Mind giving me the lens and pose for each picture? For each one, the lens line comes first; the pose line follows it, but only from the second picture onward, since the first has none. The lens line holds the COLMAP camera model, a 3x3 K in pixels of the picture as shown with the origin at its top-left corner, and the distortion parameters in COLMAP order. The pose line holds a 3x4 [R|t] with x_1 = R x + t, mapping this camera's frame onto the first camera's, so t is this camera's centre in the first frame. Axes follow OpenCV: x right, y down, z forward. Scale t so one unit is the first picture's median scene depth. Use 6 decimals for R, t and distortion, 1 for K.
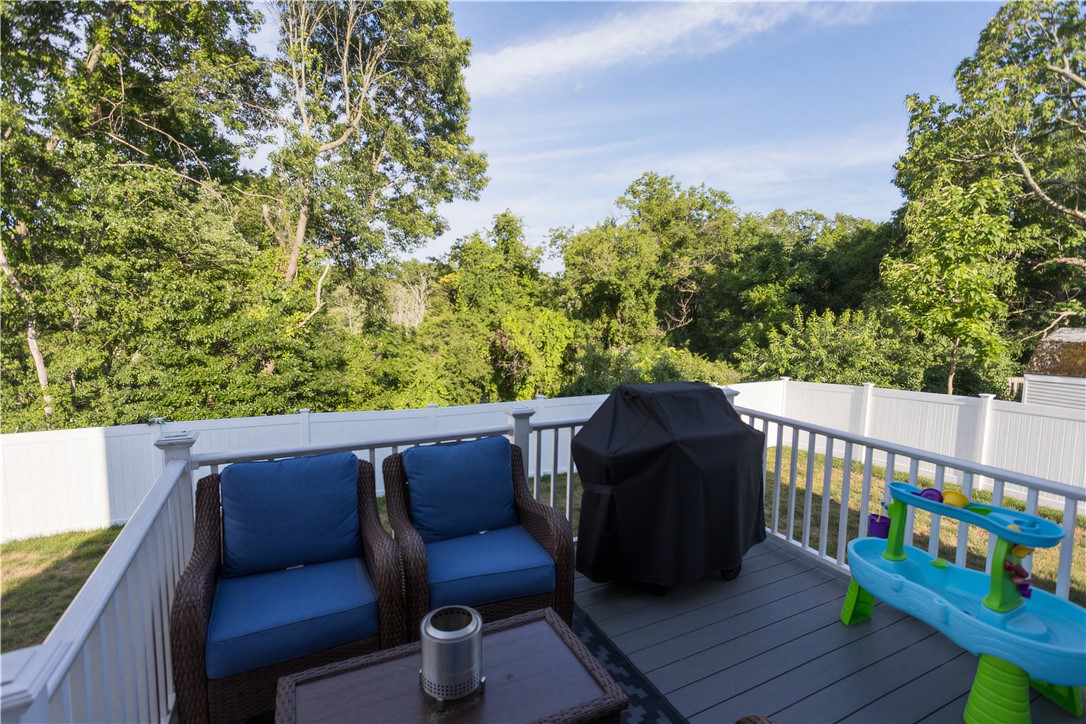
lens RADIAL K [[514.3, 0, 543.0], [0, 514.3, 362.0], [0, 0, 1]] dist [-0.001094, 0.023375]
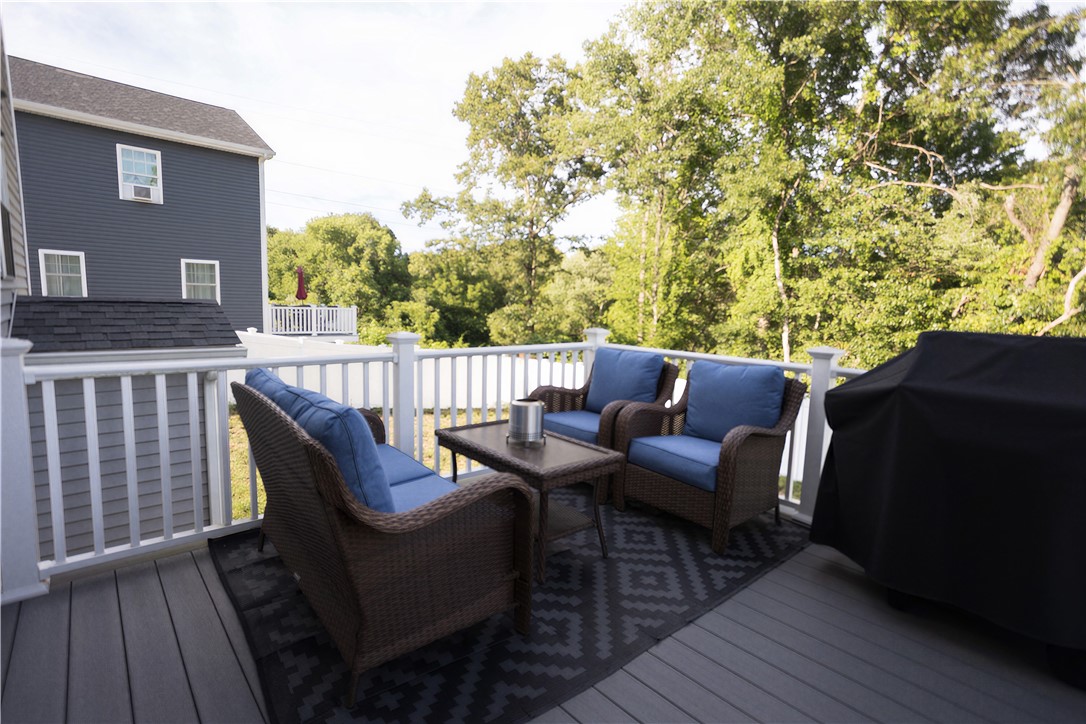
lens RADIAL K [[514.3, 0, 543.0], [0, 514.3, 362.0], [0, 0, 1]] dist [-0.001094, 0.023375]
pose [[0.271300, 0.107938, -0.956423, 0.125863], [-0.143834, 0.987080, 0.070598, 0.021763], [0.951687, 0.118413, 0.283320, 0.047832]]
